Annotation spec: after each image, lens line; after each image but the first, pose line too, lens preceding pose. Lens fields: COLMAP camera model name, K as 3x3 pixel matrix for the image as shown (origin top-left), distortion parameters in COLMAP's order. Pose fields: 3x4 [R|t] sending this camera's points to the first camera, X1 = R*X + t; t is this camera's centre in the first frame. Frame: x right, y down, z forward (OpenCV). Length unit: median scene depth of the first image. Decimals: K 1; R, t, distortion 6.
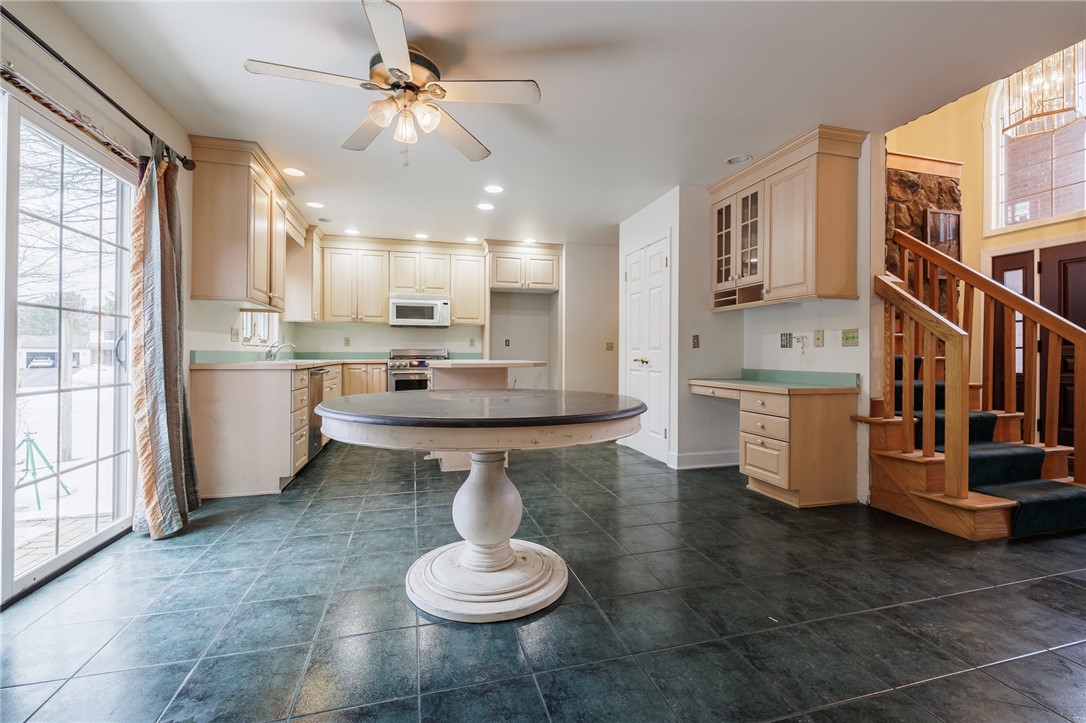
lens RADIAL K [[457.2, 0, 540.4], [0, 457.2, 356.6], [0, 0, 1]] dist [0.002417, -0.000151]
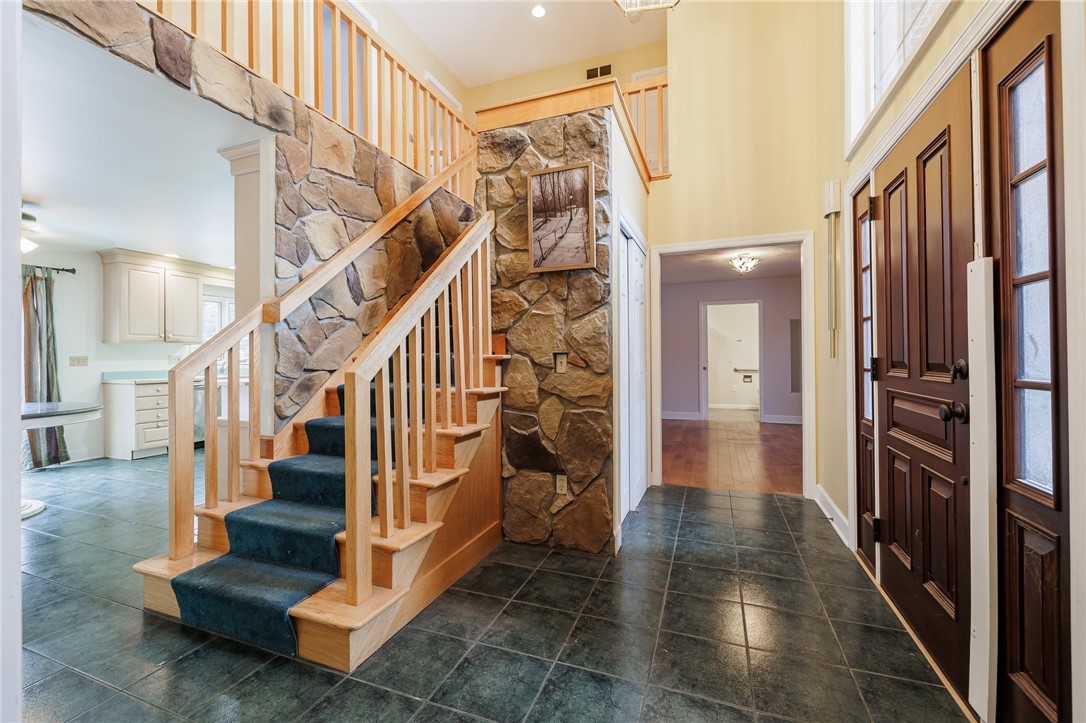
lens RADIAL K [[457.2, 0, 540.9], [0, 457.2, 356.9], [0, 0, 1]] dist [0.002417, -0.000151]
pose [[0.800273, -0.004501, -0.599619, 1.263556], [0.002881, 0.999989, -0.003660, -0.046713], [0.599629, 0.001202, 0.800277, 0.467467]]
